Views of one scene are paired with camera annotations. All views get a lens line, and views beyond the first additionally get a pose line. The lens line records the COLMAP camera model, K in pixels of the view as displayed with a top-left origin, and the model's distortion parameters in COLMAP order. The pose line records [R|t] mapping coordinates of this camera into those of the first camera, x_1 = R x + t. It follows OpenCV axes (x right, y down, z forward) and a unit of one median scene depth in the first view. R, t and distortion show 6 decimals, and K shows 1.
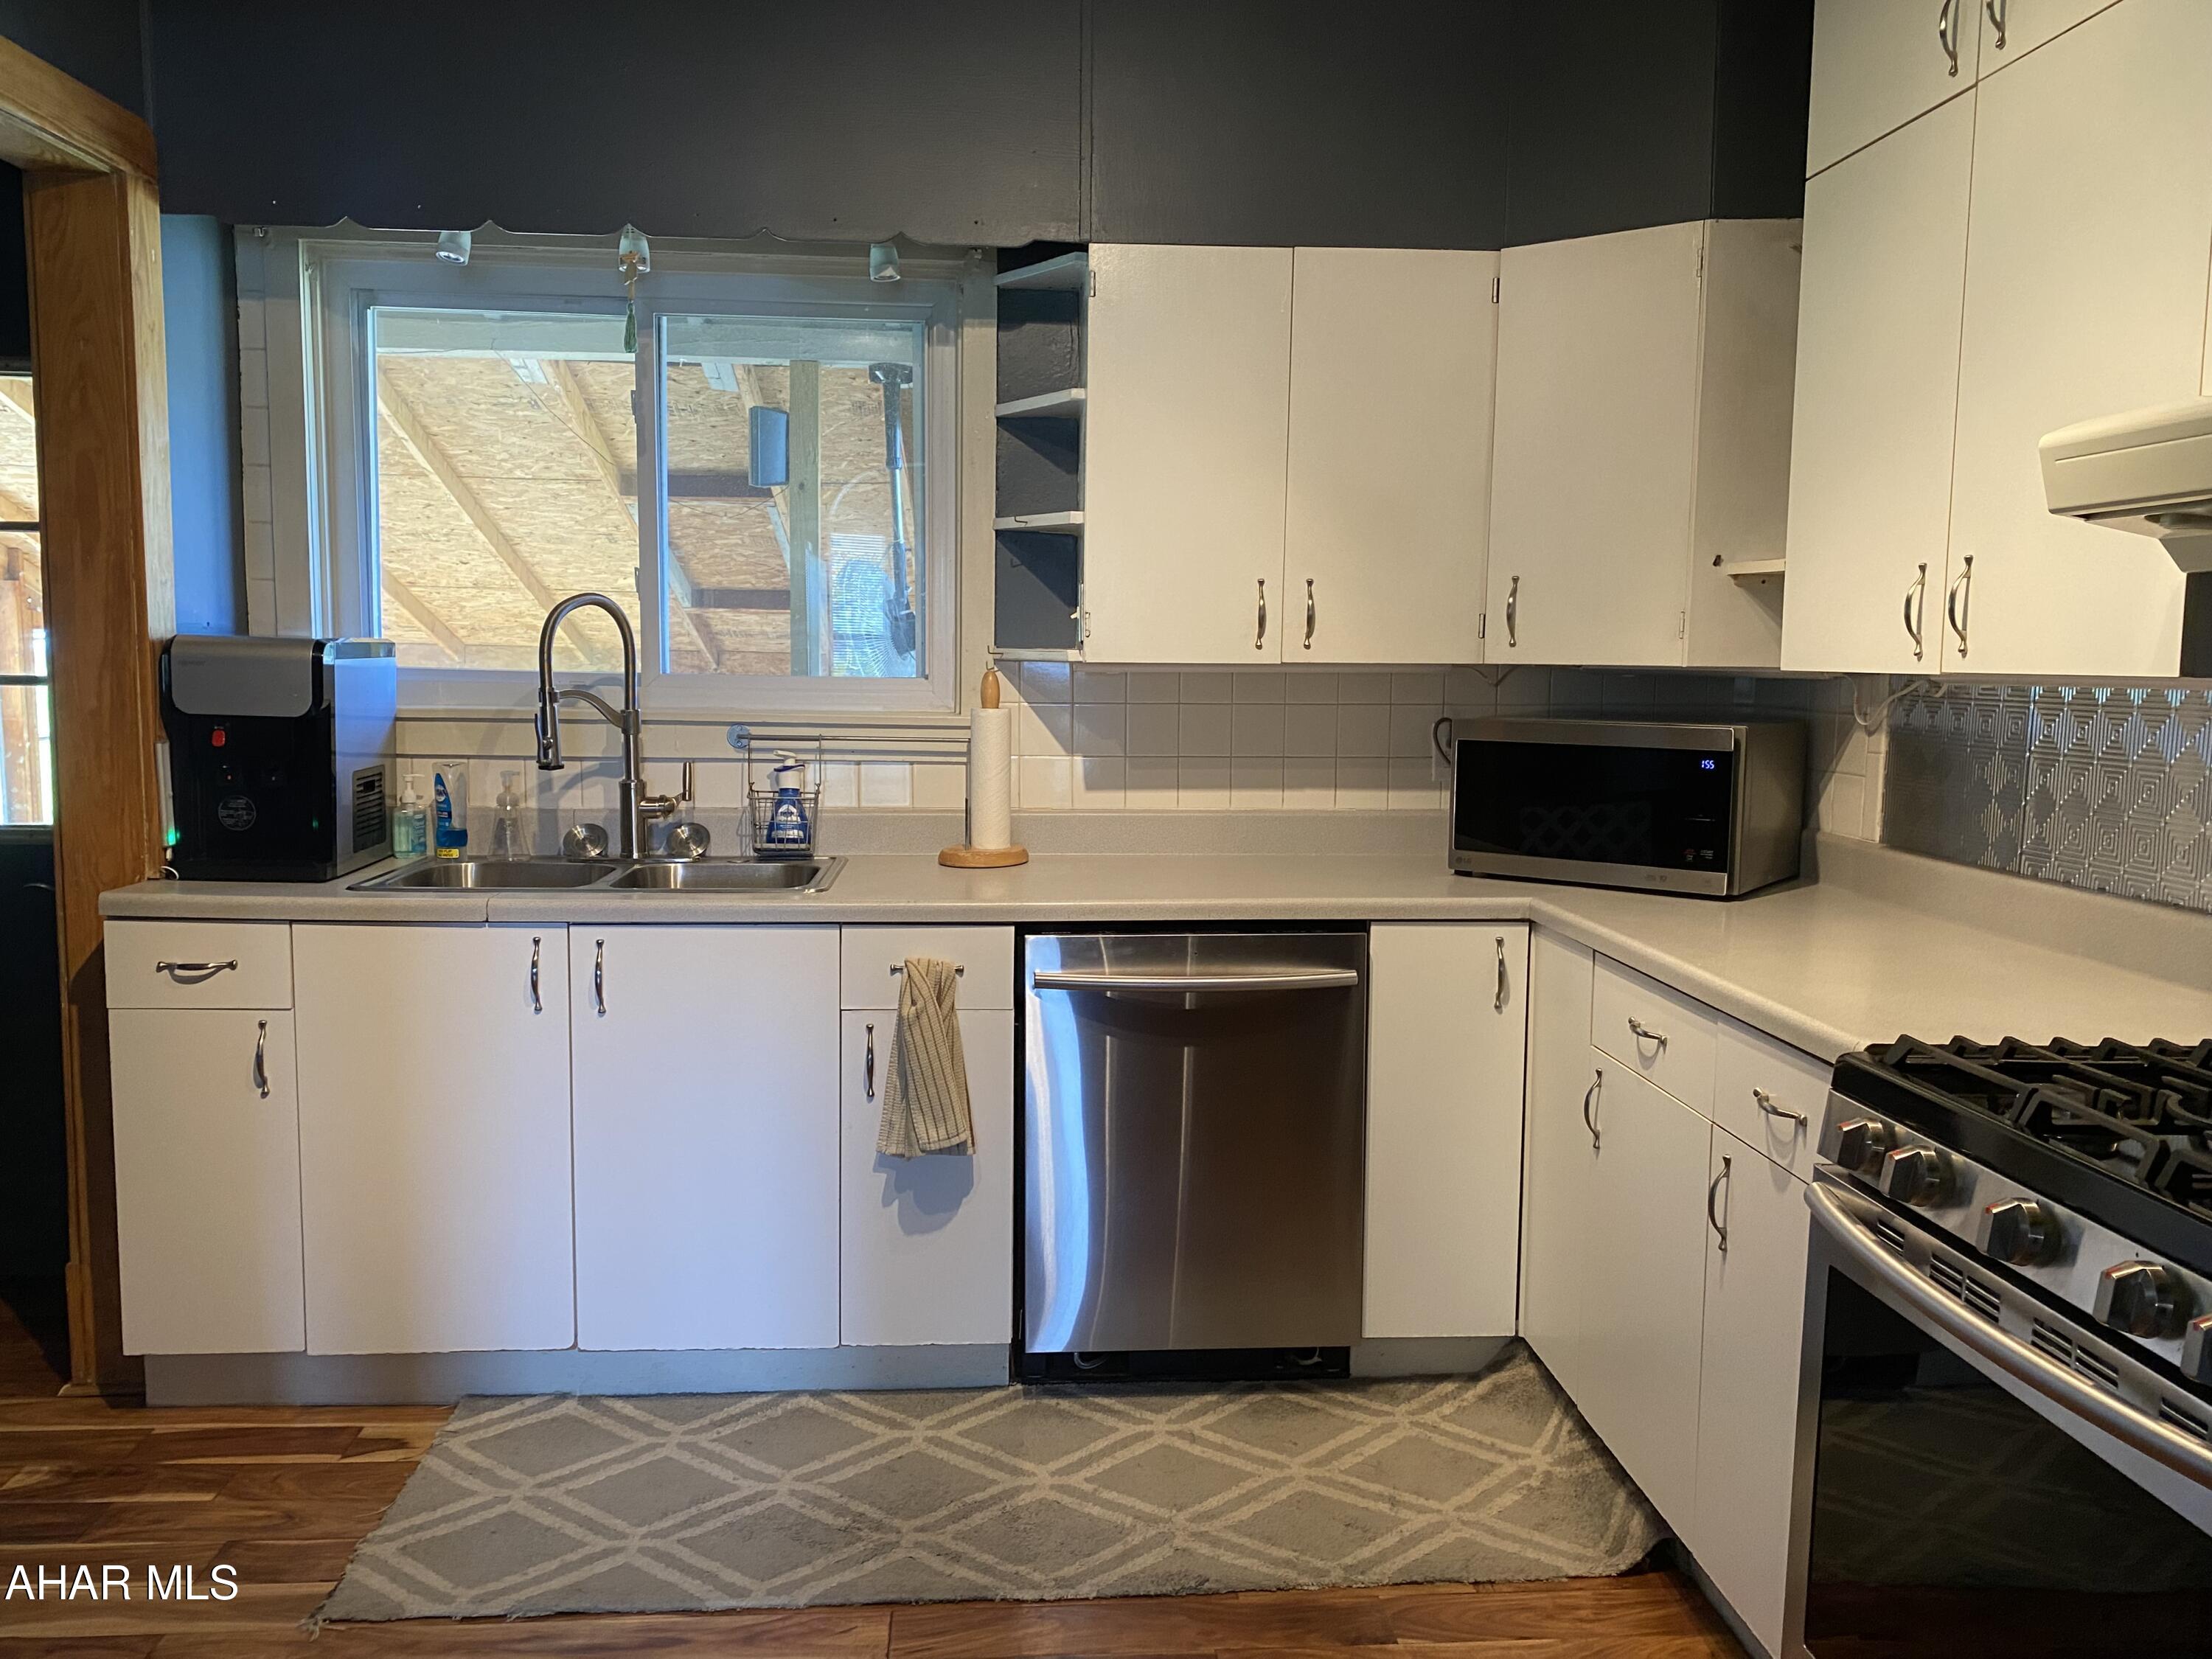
lens RADIAL K [[1679.0, 0, 1087.5], [0, 1679.0, 828.0], [0, 0, 1]] dist [0.056813, -0.075244]
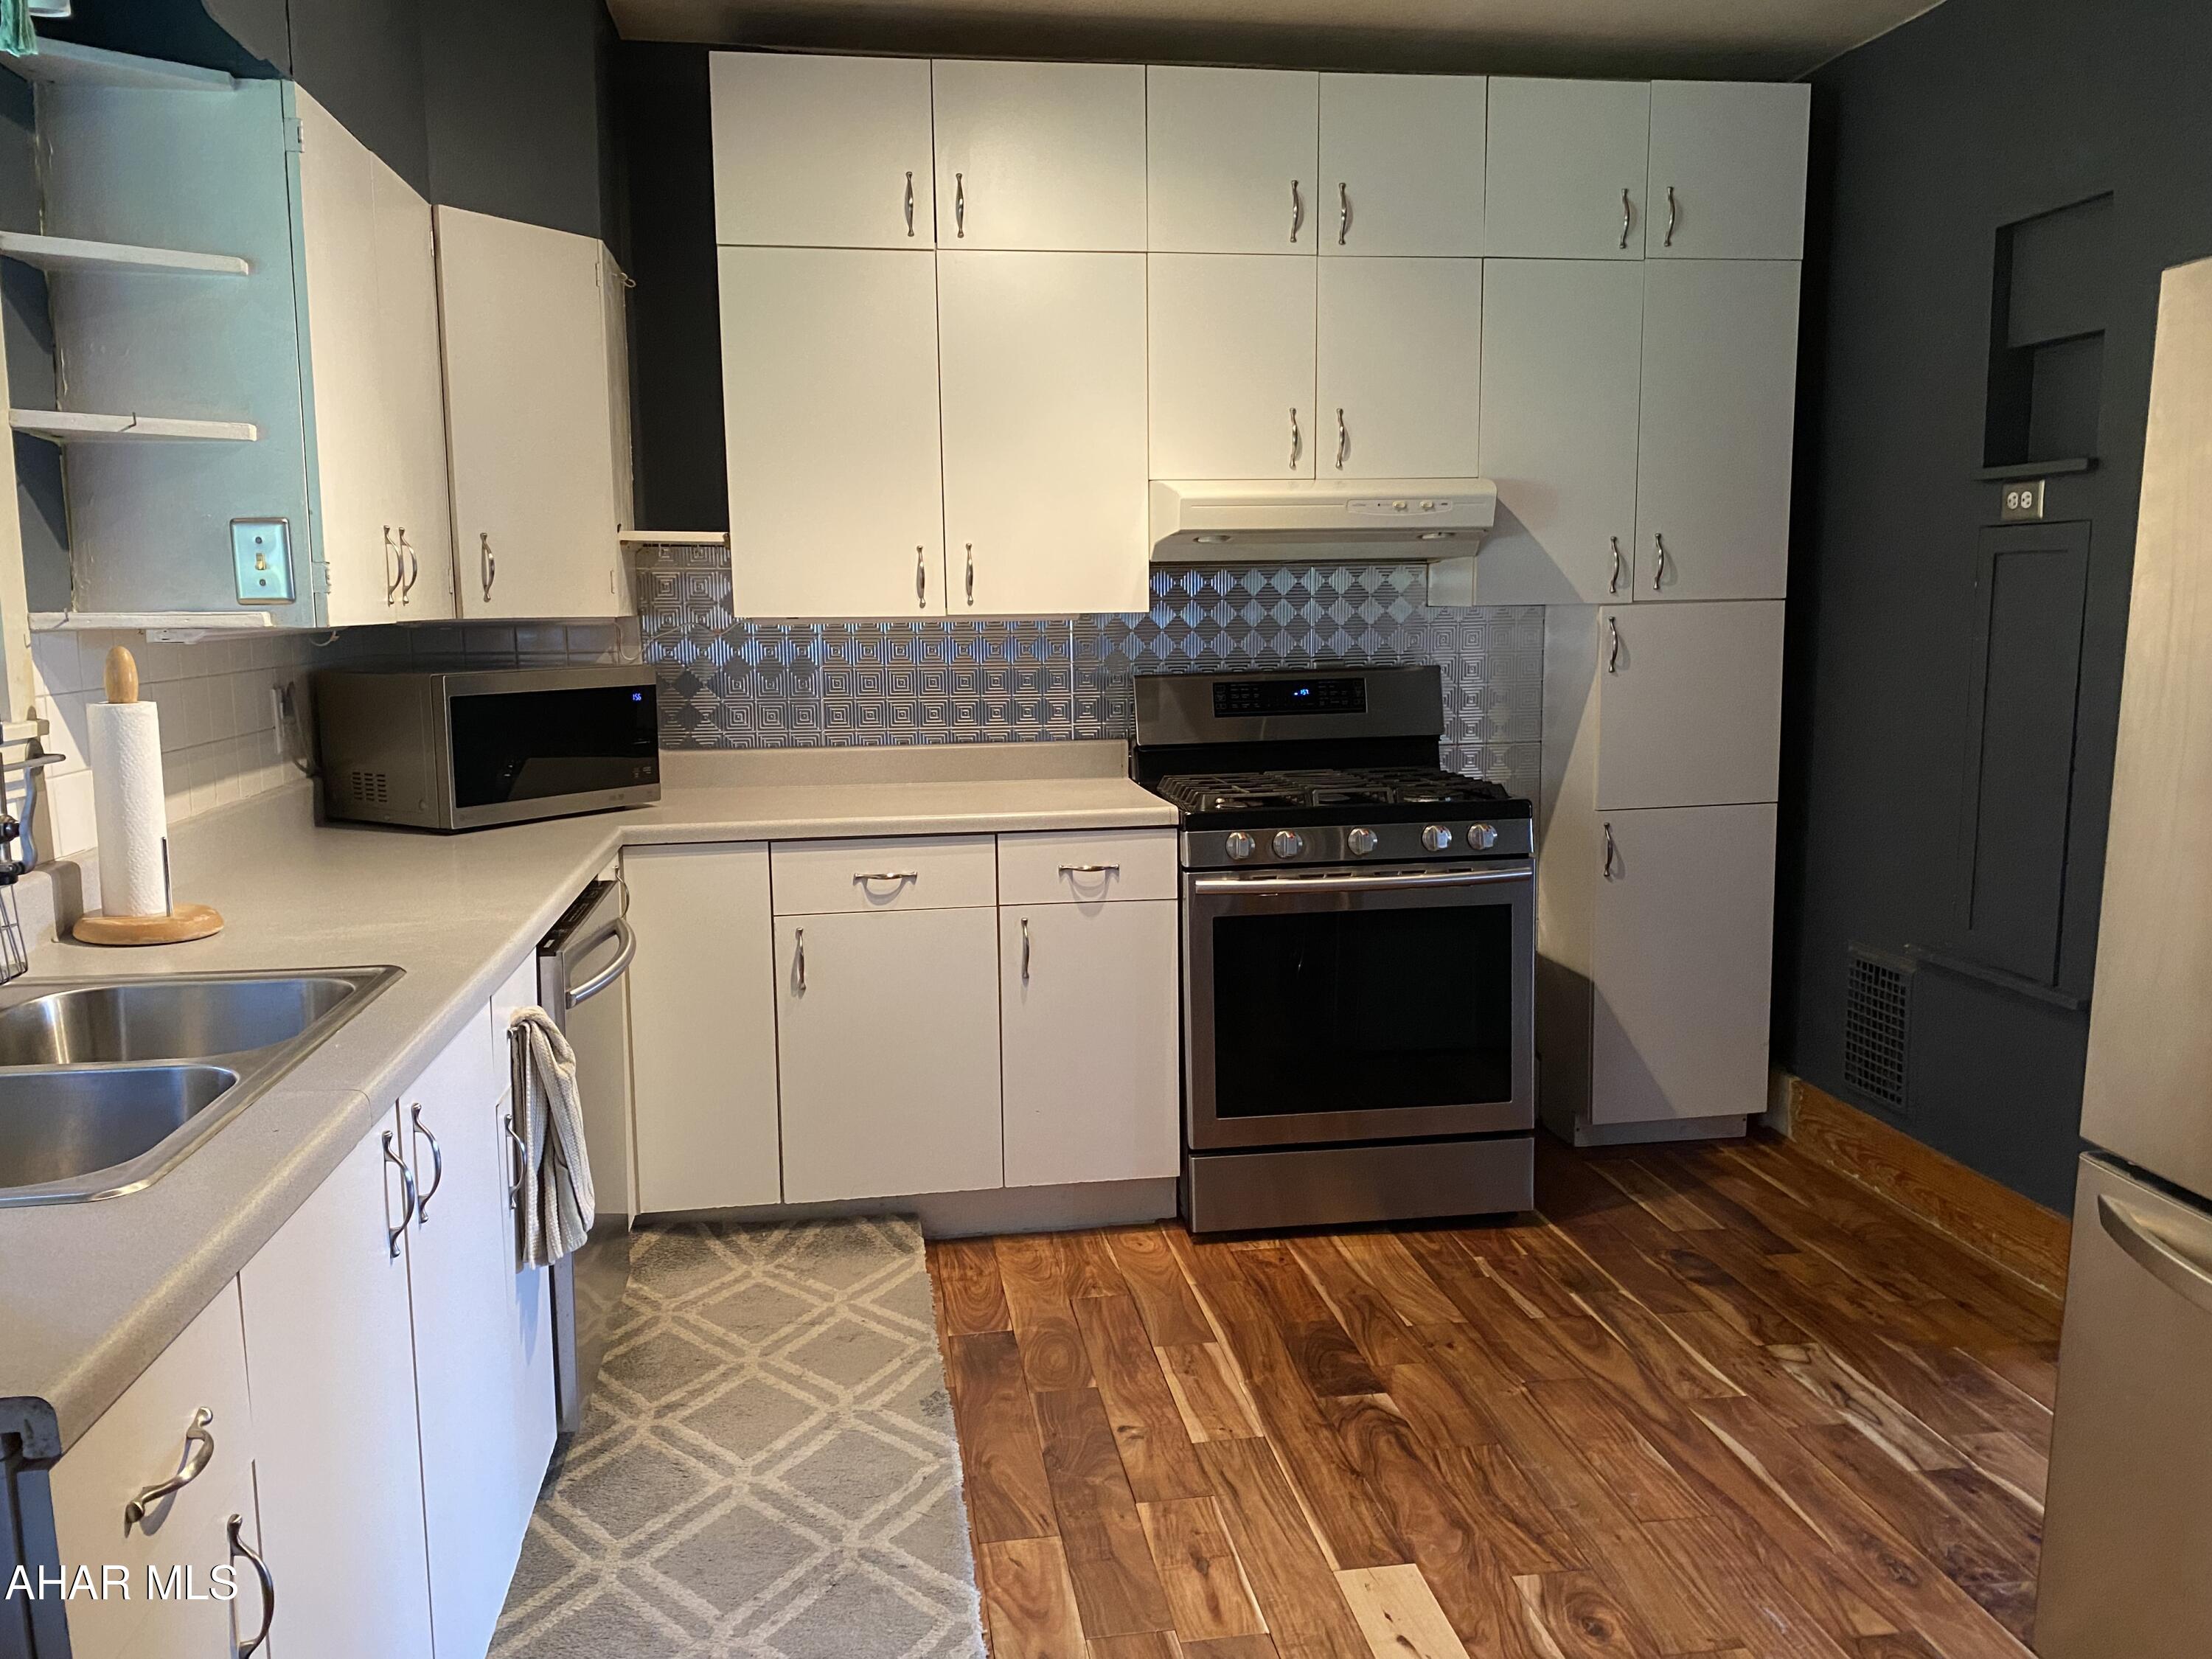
lens RADIAL K [[1679.0, 0, 1090.3], [0, 1679.0, 826.4], [0, 0, 1]] dist [0.056813, -0.075244]
pose [[-0.081320, -0.142282, 0.986480, -0.944308], [0.110716, 0.982343, 0.150813, -0.101135], [-0.990520, 0.121484, -0.064131, 0.830369]]
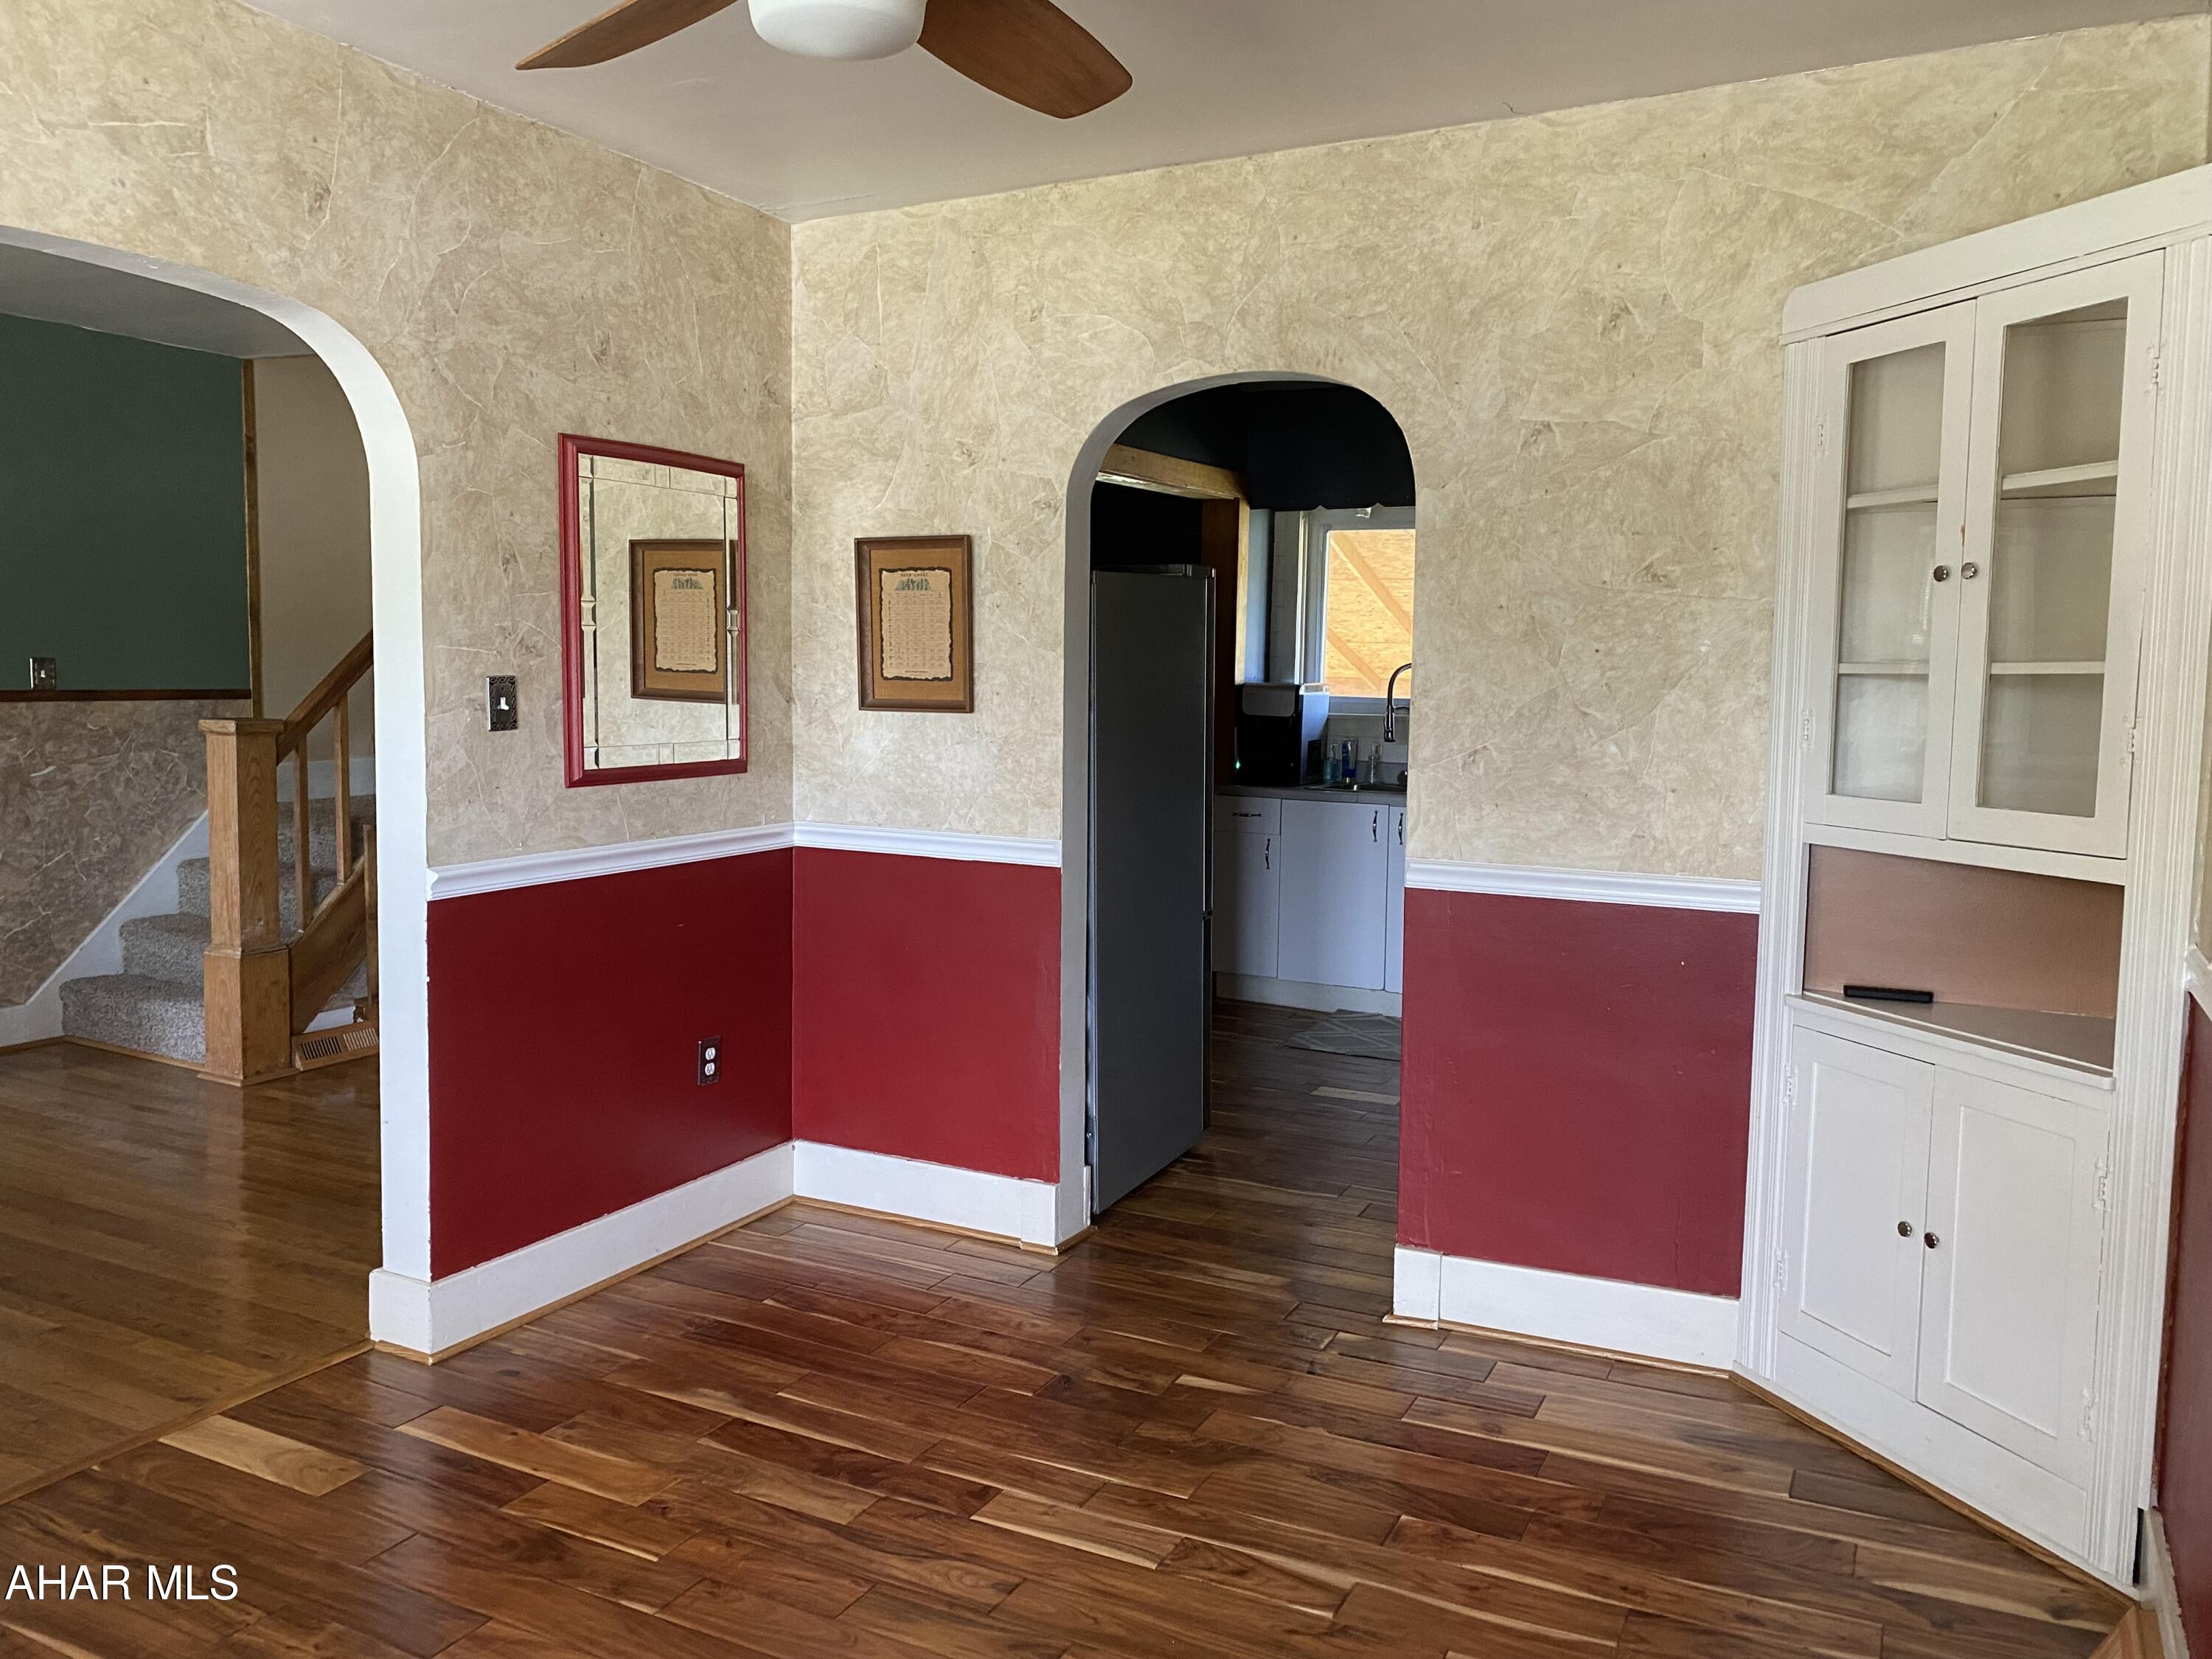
lens RADIAL K [[1679.0, 0, 1104.2], [0, 1679.0, 827.5], [0, 0, 1]] dist [0.056813, -0.075244]
pose [[0.863948, 0.048461, -0.501244, 0.468891], [-0.055807, 0.998442, 0.000342, 0.096453], [0.500480, 0.027677, 0.865306, -1.098136]]
